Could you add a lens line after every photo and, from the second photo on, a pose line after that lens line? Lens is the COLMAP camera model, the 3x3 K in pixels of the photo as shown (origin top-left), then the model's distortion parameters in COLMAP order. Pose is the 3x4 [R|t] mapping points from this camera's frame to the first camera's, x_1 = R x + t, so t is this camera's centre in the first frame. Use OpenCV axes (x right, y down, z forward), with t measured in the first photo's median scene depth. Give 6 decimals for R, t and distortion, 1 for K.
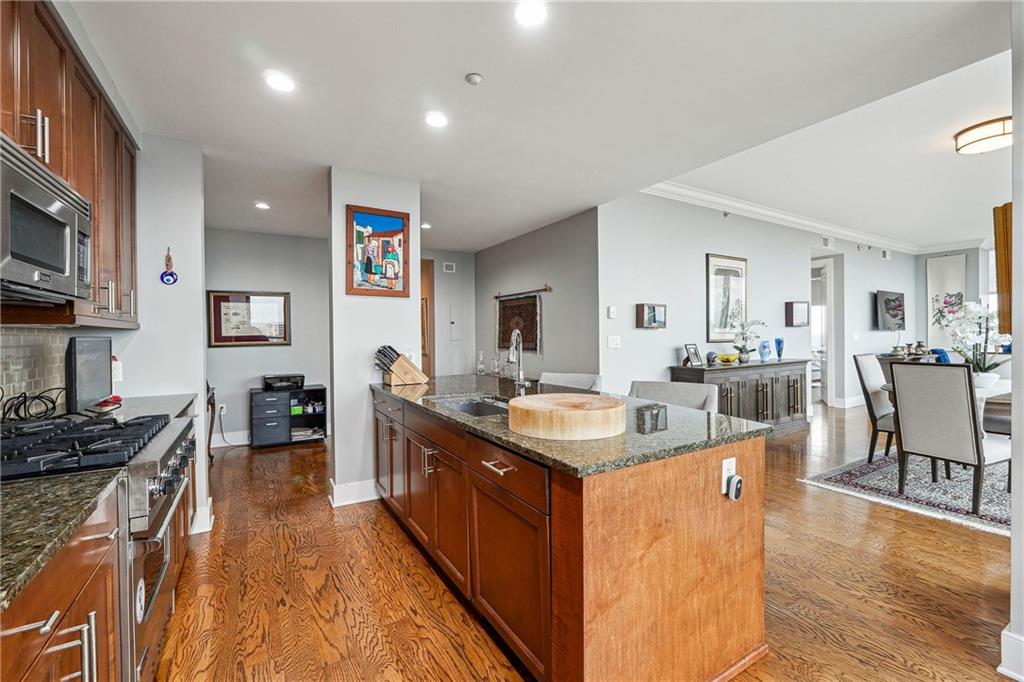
lens RADIAL K [[434.9, 0, 504.7], [0, 434.9, 336.5], [0, 0, 1]] dist [-0.018895, 0.005539]
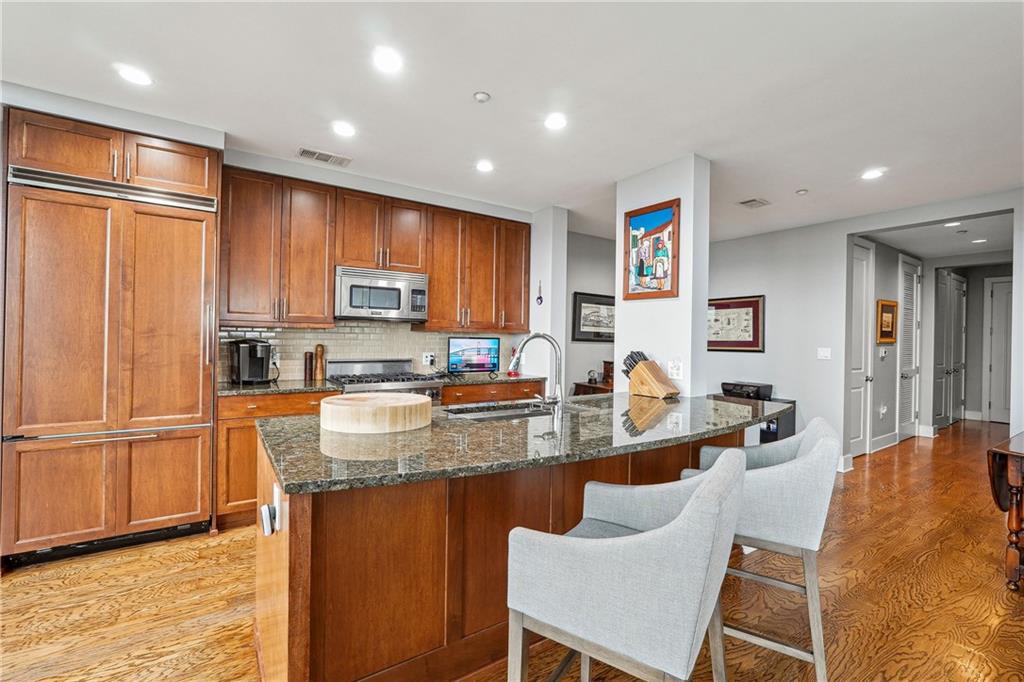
lens RADIAL K [[434.9, 0, 505.1], [0, 434.9, 338.1], [0, 0, 1]] dist [-0.018895, 0.005539]
pose [[0.057457, 0.009662, -0.998301, 0.624713], [-0.021618, 0.999731, 0.008431, -0.009150], [0.998114, 0.021097, 0.057651, 0.633149]]
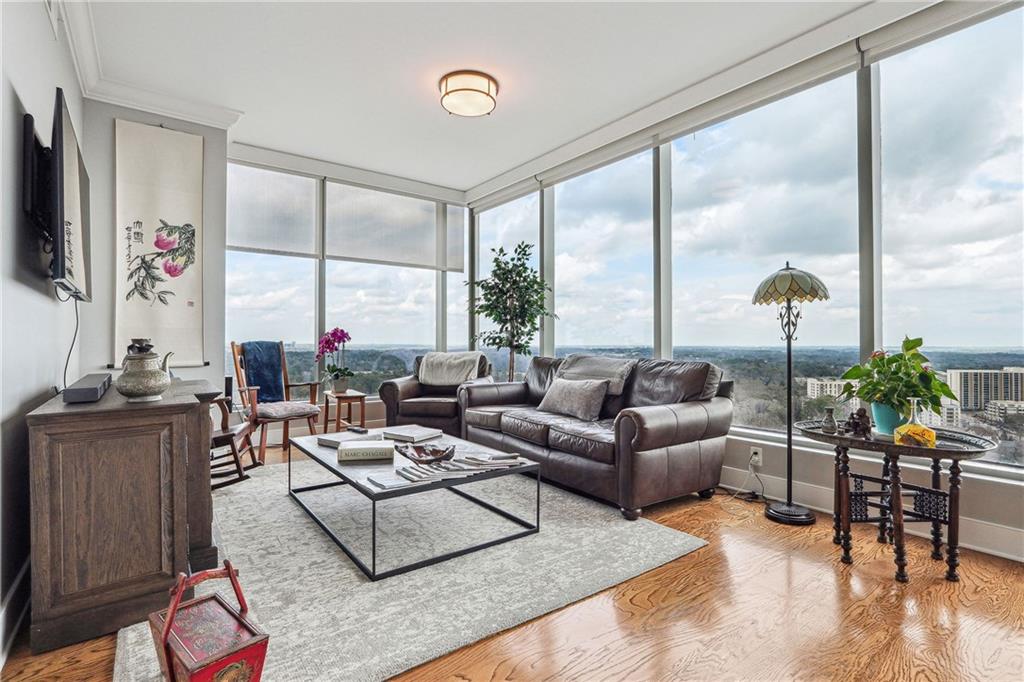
lens RADIAL K [[489.1, 0, 510.9], [0, 489.1, 340.2], [0, 0, 1]] dist [-0.010181, 0.001887]
pose [[-0.110314, 0.016103, 0.993766, 1.324920], [0.003447, 0.999869, -0.015819, 0.042468], [-0.993891, 0.001681, -0.110355, 1.754307]]
